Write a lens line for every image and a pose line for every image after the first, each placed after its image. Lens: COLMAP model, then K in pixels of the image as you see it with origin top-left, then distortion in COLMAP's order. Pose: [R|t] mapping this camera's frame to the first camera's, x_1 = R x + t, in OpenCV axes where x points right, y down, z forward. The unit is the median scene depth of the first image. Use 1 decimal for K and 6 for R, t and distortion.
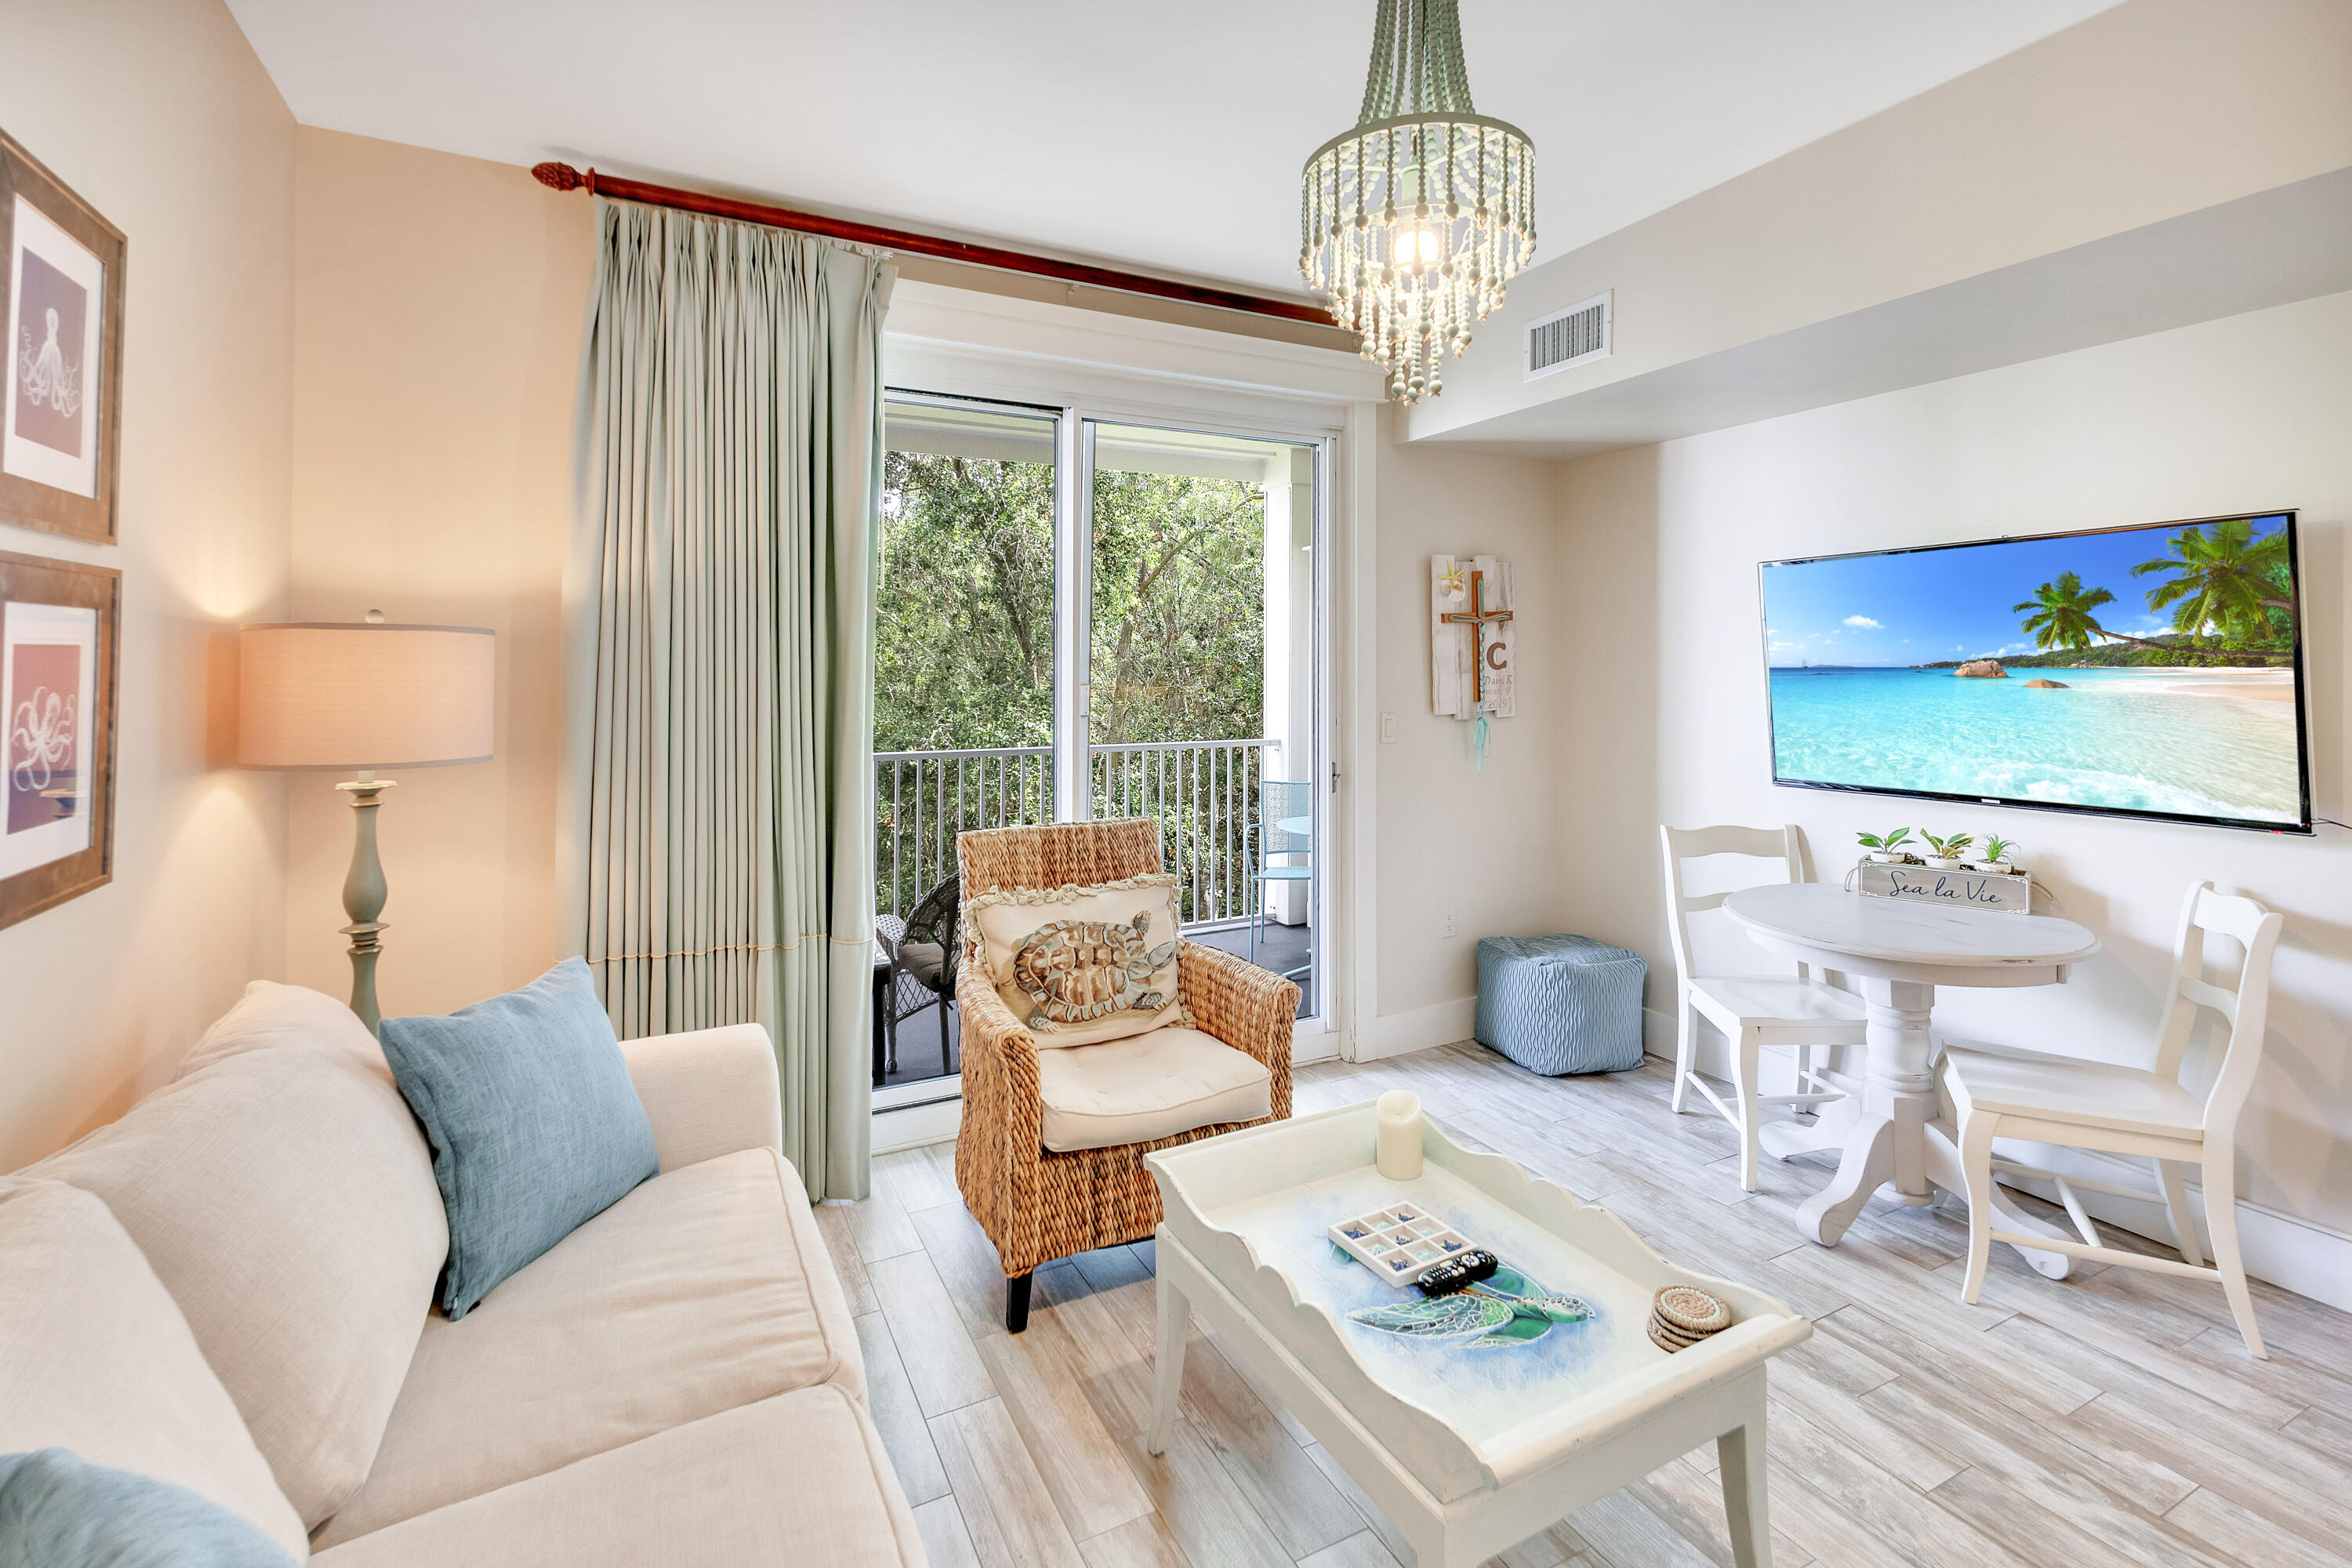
lens RADIAL K [[1067.9, 0, 1194.9], [0, 1067.9, 661.2], [0, 0, 1]] dist [0.006866, 0.000938]
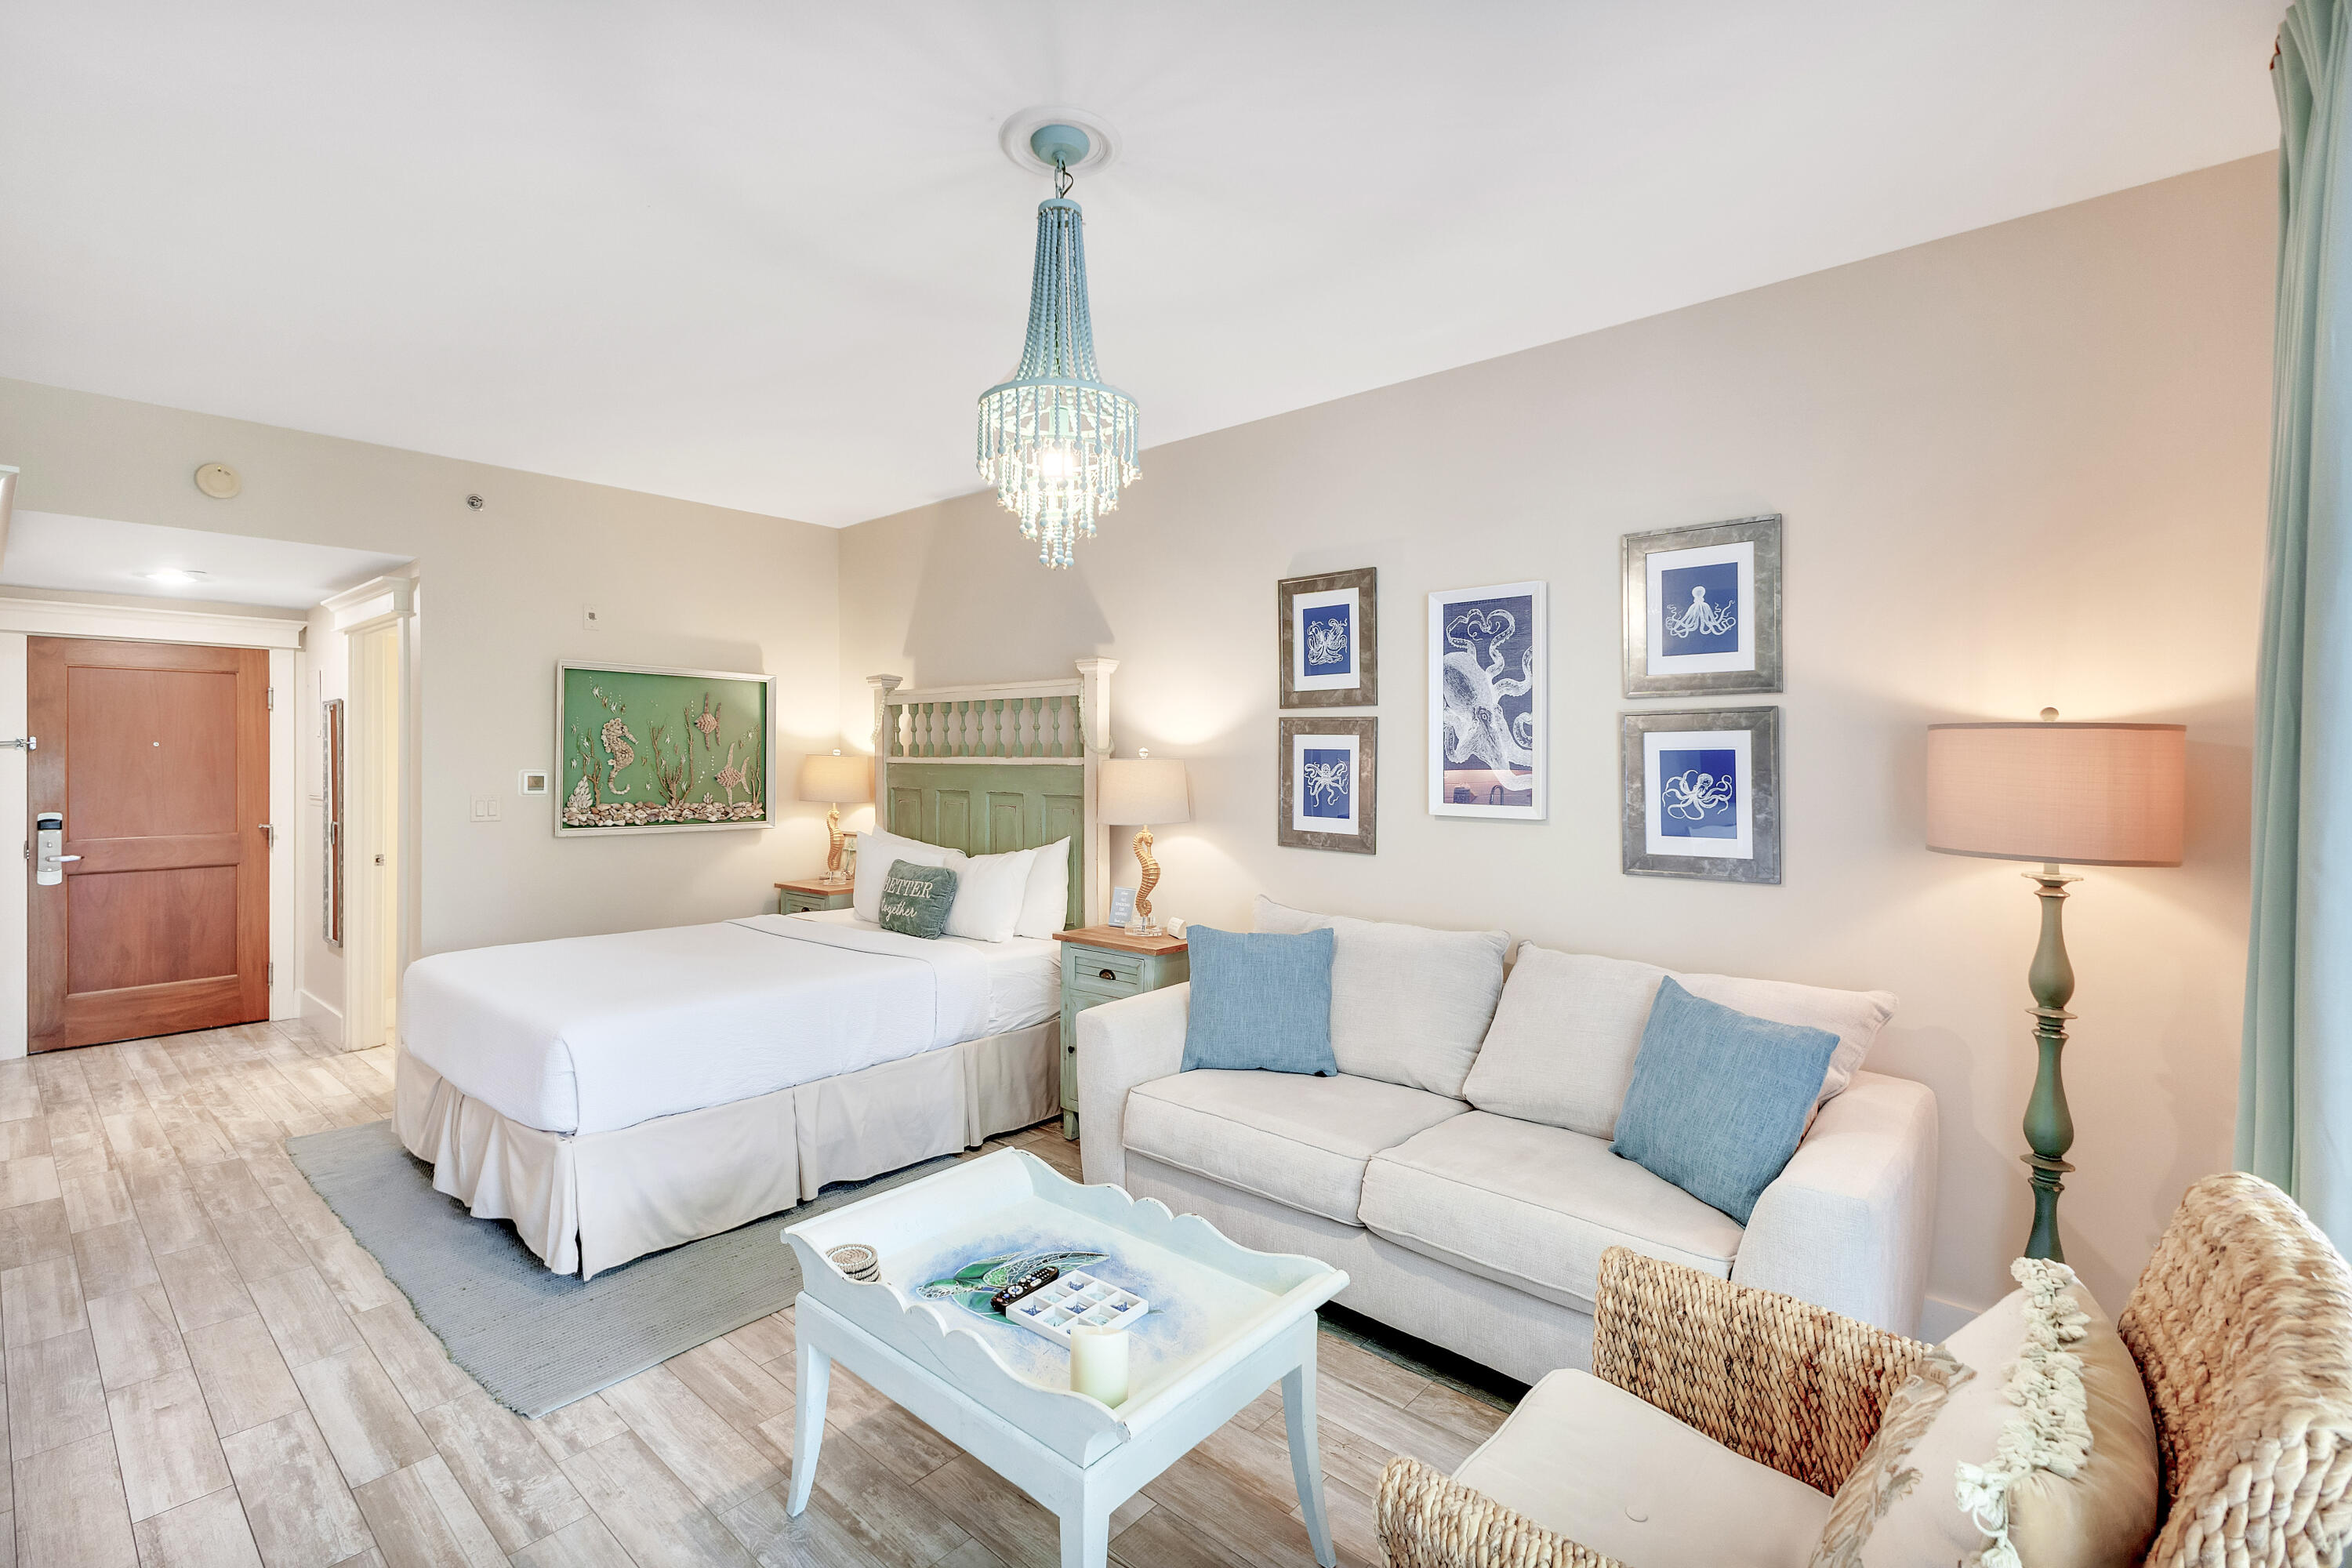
lens RADIAL K [[1040.7, 0, 1143.1], [0, 1040.7, 776.2], [0, 0, 1]] dist [0.019745, -0.006315]
pose [[-0.941982, 0.002373, -0.335654, 0.323826], [-0.001490, 0.999936, 0.011249, 0.007160], [0.335659, 0.011096, -0.941918, 1.349177]]
